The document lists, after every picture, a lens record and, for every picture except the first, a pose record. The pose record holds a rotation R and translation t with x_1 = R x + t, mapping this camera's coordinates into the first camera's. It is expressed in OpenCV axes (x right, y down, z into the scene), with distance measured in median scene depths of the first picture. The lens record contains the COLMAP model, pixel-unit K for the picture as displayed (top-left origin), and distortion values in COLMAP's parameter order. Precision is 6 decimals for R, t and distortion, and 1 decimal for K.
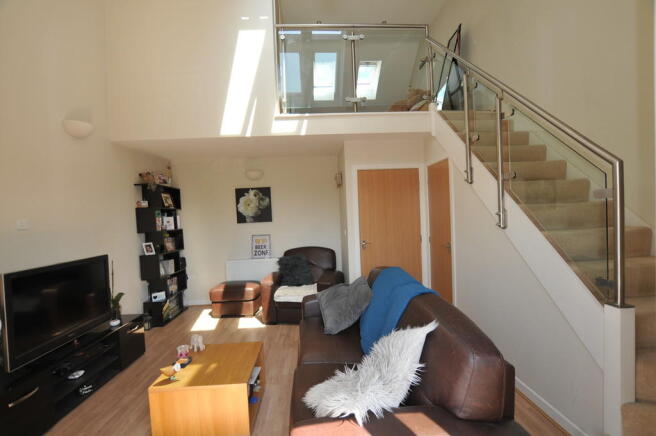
lens RADIAL K [[297.3, 0, 326.9], [0, 297.3, 222.9], [0, 0, 1]] dist [-0.002640, -0.000343]
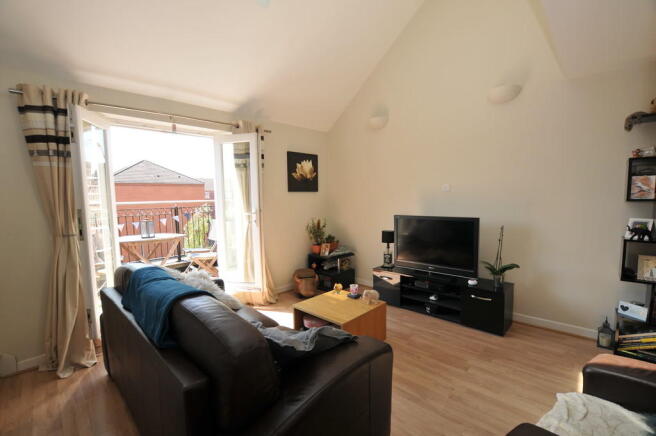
lens RADIAL K [[297.3, 0, 326.9], [0, 297.3, 222.9], [0, 0, 1]] dist [-0.002640, -0.000343]
pose [[-0.706108, 0.112101, -0.699175, 0.433717], [0.018743, 0.990002, 0.139801, -0.035964], [0.707856, 0.085610, -0.701149, 1.594983]]
